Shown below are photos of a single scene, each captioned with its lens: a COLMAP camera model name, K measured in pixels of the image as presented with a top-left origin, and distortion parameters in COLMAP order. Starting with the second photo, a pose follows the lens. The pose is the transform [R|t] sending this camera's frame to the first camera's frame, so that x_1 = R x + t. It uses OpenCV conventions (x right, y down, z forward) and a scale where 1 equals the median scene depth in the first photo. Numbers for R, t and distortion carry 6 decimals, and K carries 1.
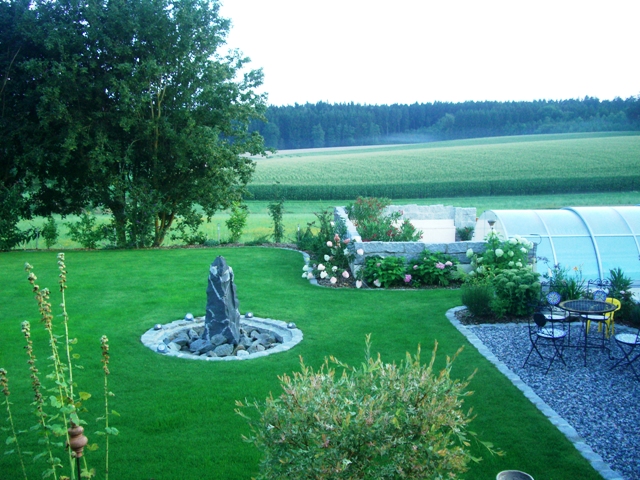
lens RADIAL K [[696.7, 0, 322.4], [0, 696.7, 235.7], [0, 0, 1]] dist [-0.118283, 0.000000]
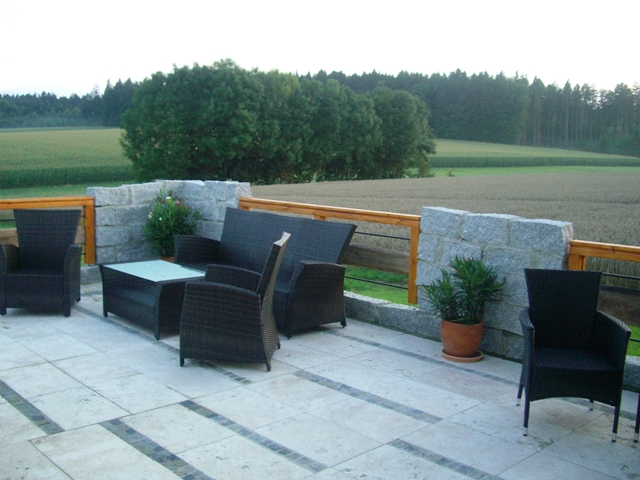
lens RADIAL K [[696.7, 0, 300.8], [0, 696.7, 230.7], [0, 0, 1]] dist [-0.118283, 0.000000]
pose [[0.756650, -0.055102, 0.651494, 0.839401], [0.058664, 0.998145, 0.016288, -0.025340], [-0.651183, 0.025895, 0.758479, 1.008277]]
